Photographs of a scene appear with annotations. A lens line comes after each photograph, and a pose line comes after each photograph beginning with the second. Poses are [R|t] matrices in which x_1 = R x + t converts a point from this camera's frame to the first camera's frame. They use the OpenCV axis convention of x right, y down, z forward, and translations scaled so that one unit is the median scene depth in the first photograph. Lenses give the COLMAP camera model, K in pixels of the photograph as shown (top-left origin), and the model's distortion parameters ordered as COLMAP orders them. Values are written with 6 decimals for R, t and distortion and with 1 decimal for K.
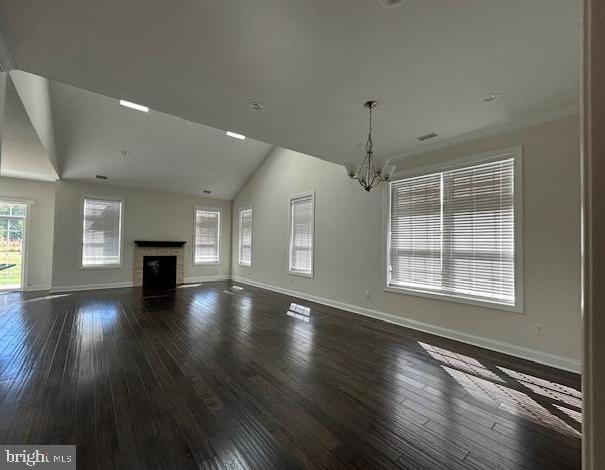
lens RADIAL K [[259.2, 0, 285.1], [0, 259.2, 239.9], [0, 0, 1]] dist [0.003700, 0.000438]
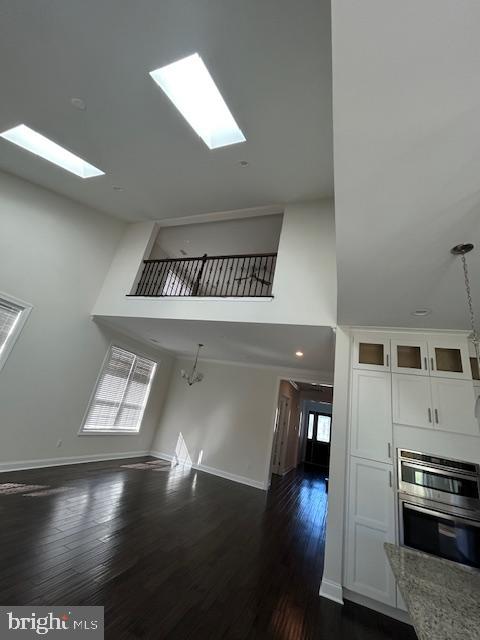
lens RADIAL K [[258.4, 0, 238.9], [0, 258.4, 319.9], [0, 0, 1]] dist [0.001048, -0.001155]
pose [[-0.536986, 0.192359, 0.821368, -0.674901], [-0.185085, 0.923068, -0.337179, -0.015194], [-0.823037, -0.333083, -0.460071, 0.733330]]
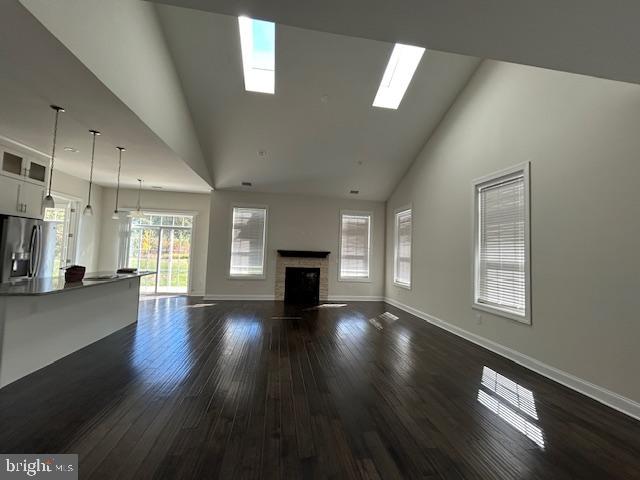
lens RADIAL K [[258.4, 0, 320.8], [0, 258.4, 237.8], [0, 0, 1]] dist [0.001048, -0.001155]
pose [[0.885708, -0.011532, -0.464099, -0.019128], [-0.011683, 0.998821, -0.047114, 0.000717], [0.464095, 0.047152, 0.884529, 0.275855]]
